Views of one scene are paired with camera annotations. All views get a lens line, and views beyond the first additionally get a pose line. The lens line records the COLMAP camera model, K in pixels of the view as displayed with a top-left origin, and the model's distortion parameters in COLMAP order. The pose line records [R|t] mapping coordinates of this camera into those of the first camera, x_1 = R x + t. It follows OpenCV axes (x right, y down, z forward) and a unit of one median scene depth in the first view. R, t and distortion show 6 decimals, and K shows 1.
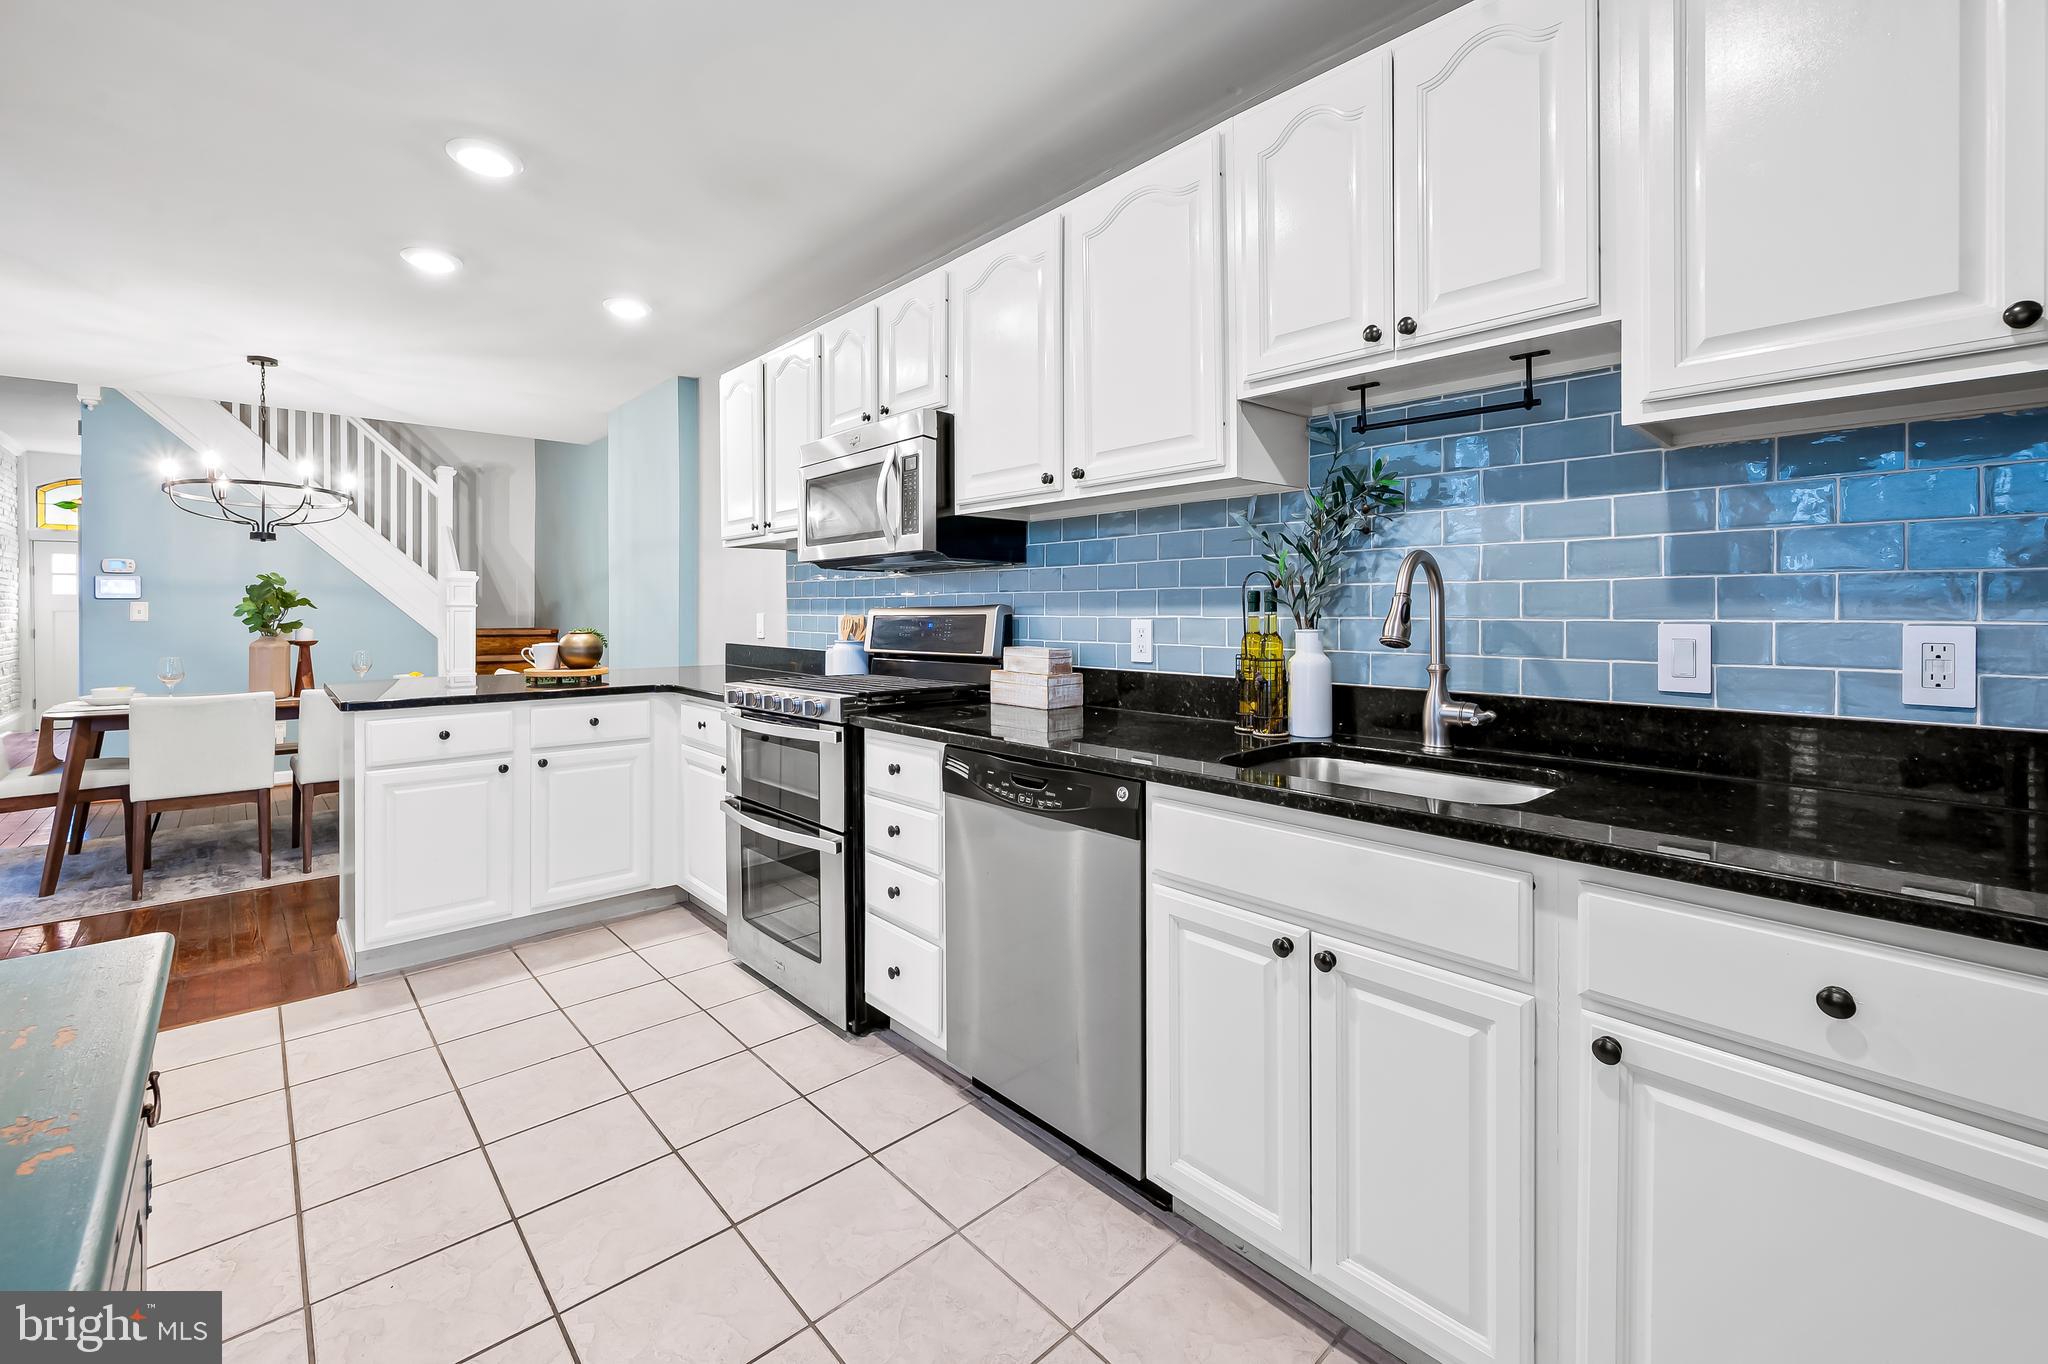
lens RADIAL K [[843.3, 0, 1040.6], [0, 843.3, 614.8], [0, 0, 1]] dist [0.000913, 0.000182]
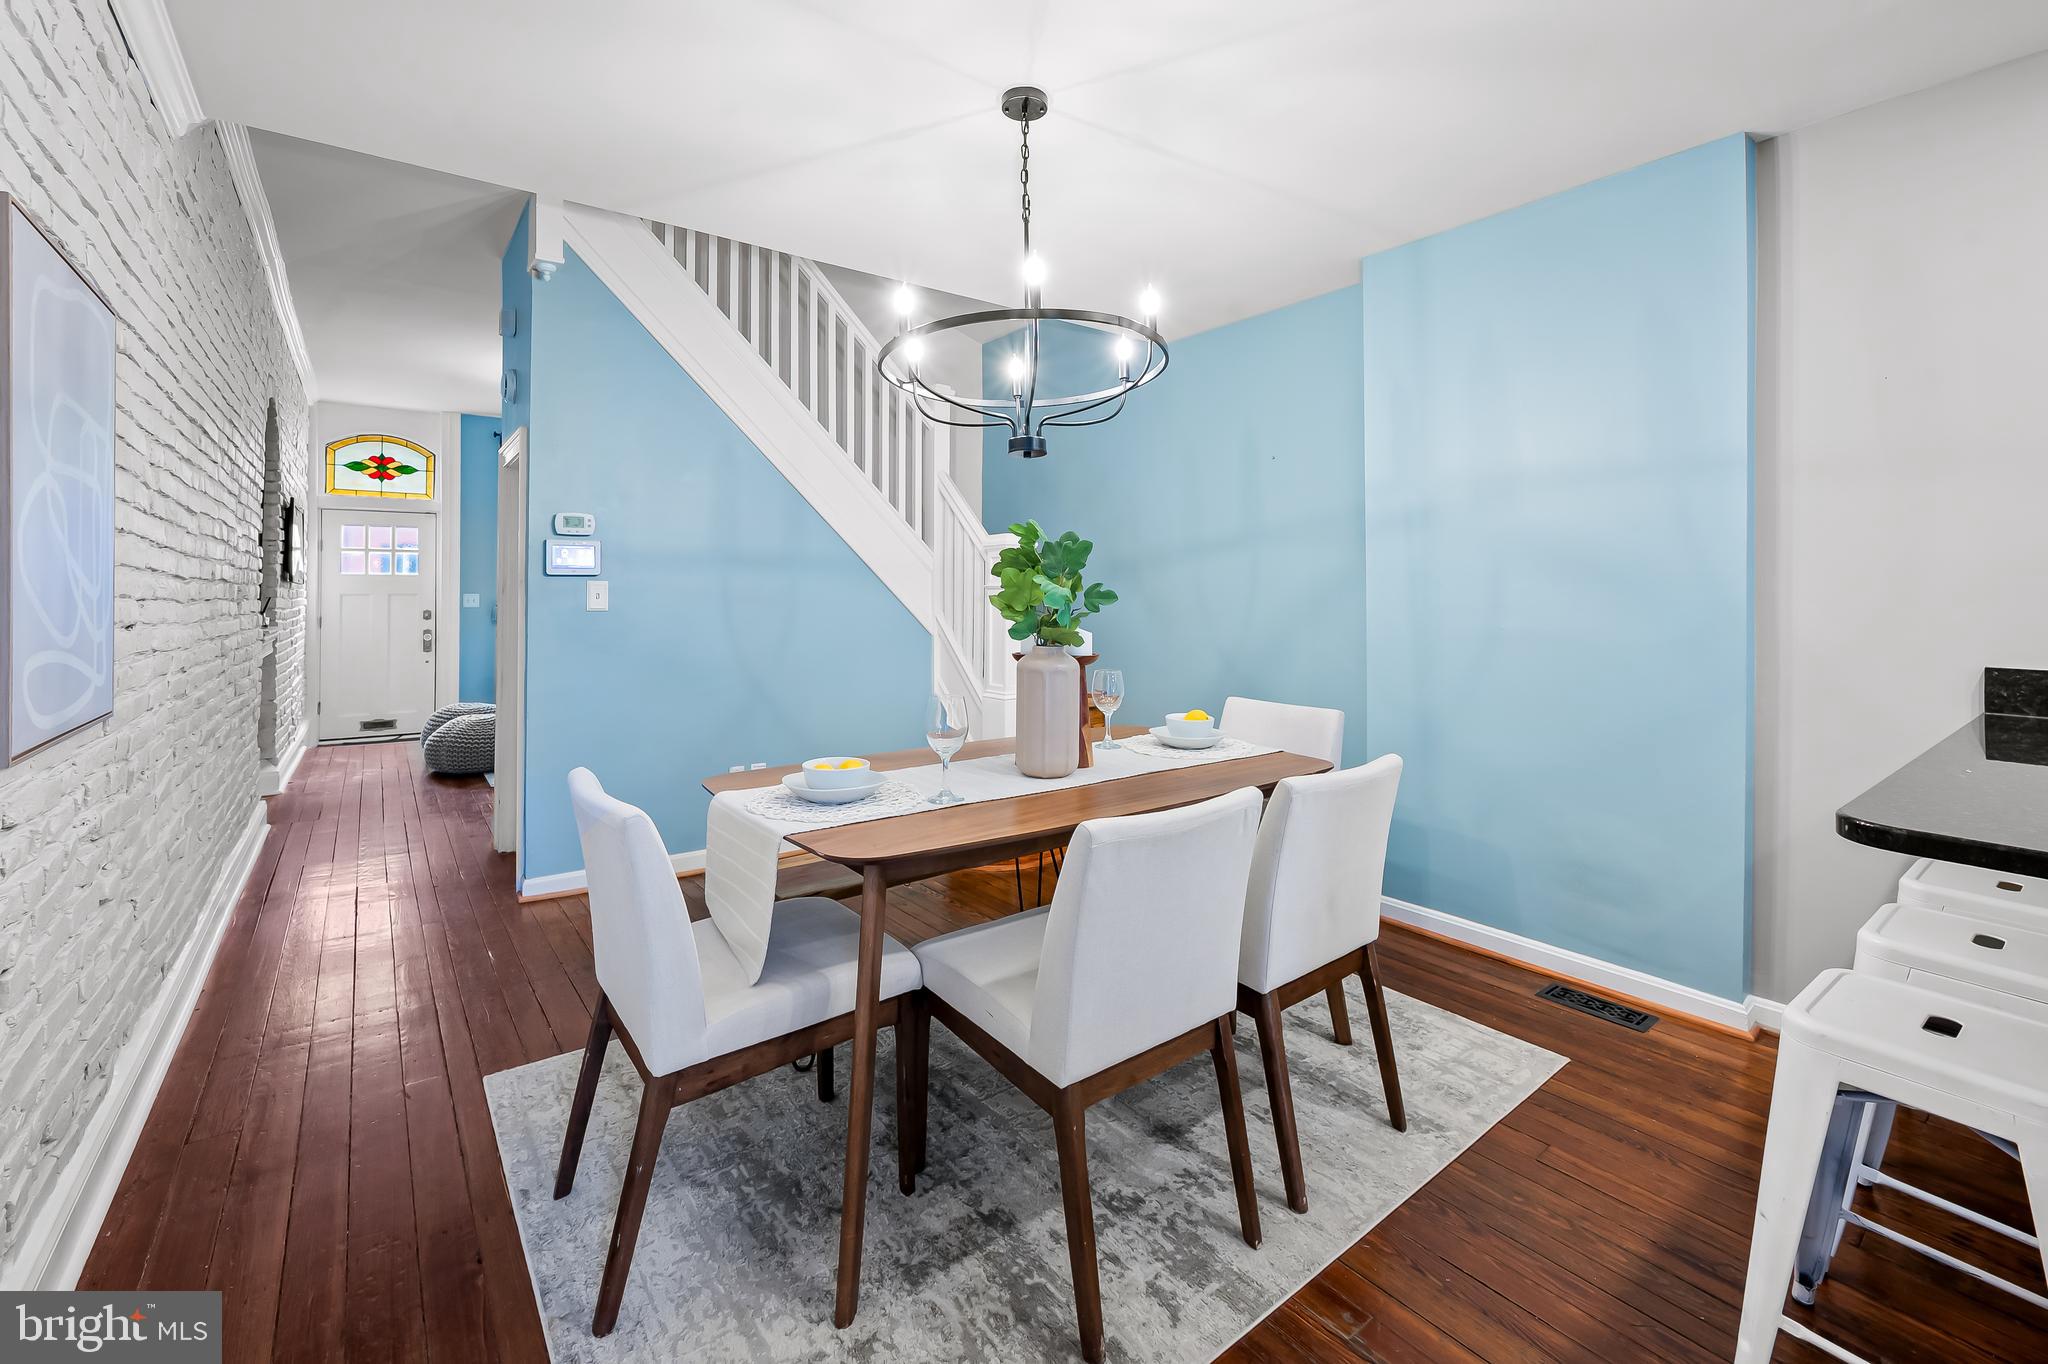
lens RADIAL K [[844.1, 0, 1034.3], [0, 844.1, 590.0], [0, 0, 1]] dist [-0.000429, -0.000541]
pose [[0.995237, -0.002816, -0.097448, -0.672933], [0.002493, 0.999991, -0.003434, -0.005229], [0.097457, 0.003175, 0.995235, 0.390942]]
